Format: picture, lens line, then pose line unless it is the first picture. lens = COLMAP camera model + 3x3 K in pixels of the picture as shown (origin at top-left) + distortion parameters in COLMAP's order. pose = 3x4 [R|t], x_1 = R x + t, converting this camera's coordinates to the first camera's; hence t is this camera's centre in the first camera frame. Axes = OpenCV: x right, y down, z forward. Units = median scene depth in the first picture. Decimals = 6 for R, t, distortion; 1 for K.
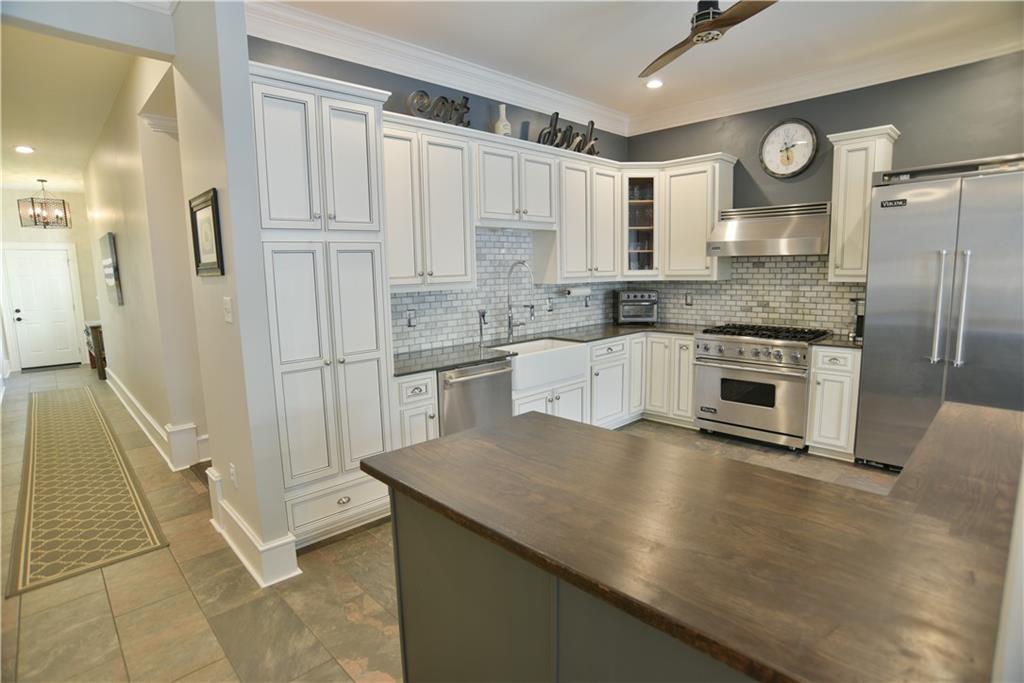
lens RADIAL K [[531.7, 0, 513.9], [0, 531.7, 340.1], [0, 0, 1]] dist [-0.041349, 0.001554]
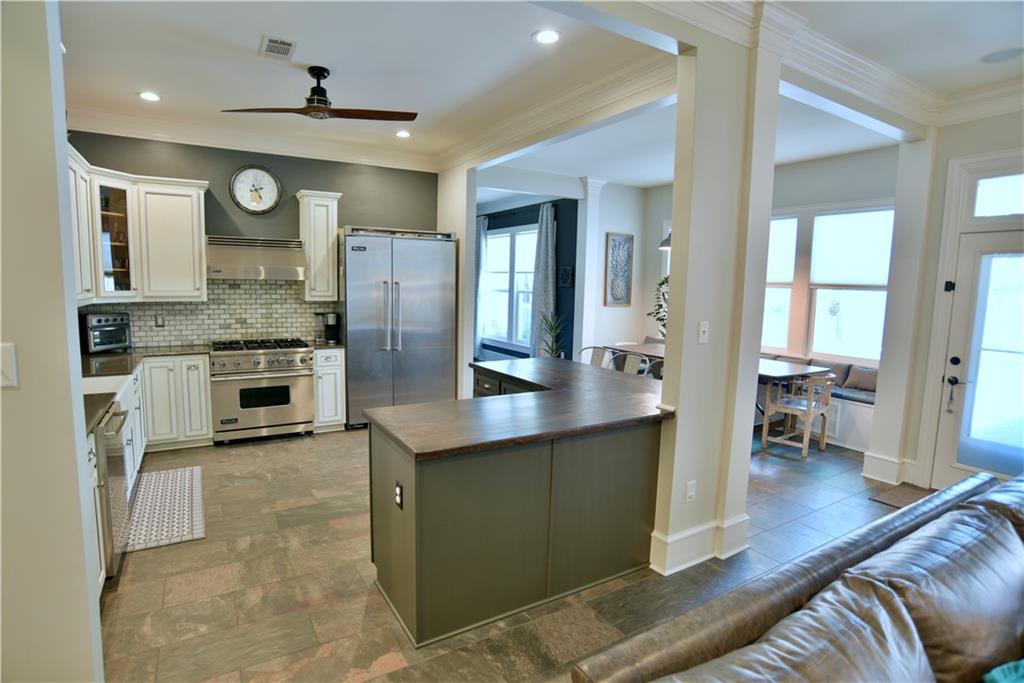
lens RADIAL K [[531.7, 0, 512.7], [0, 531.7, 344.8], [0, 0, 1]] dist [-0.041349, 0.001554]
pose [[0.250225, -0.090633, 0.963936, -0.489002], [0.108292, 0.991981, 0.065159, -0.028560], [-0.962112, 0.088083, 0.258034, 0.152150]]
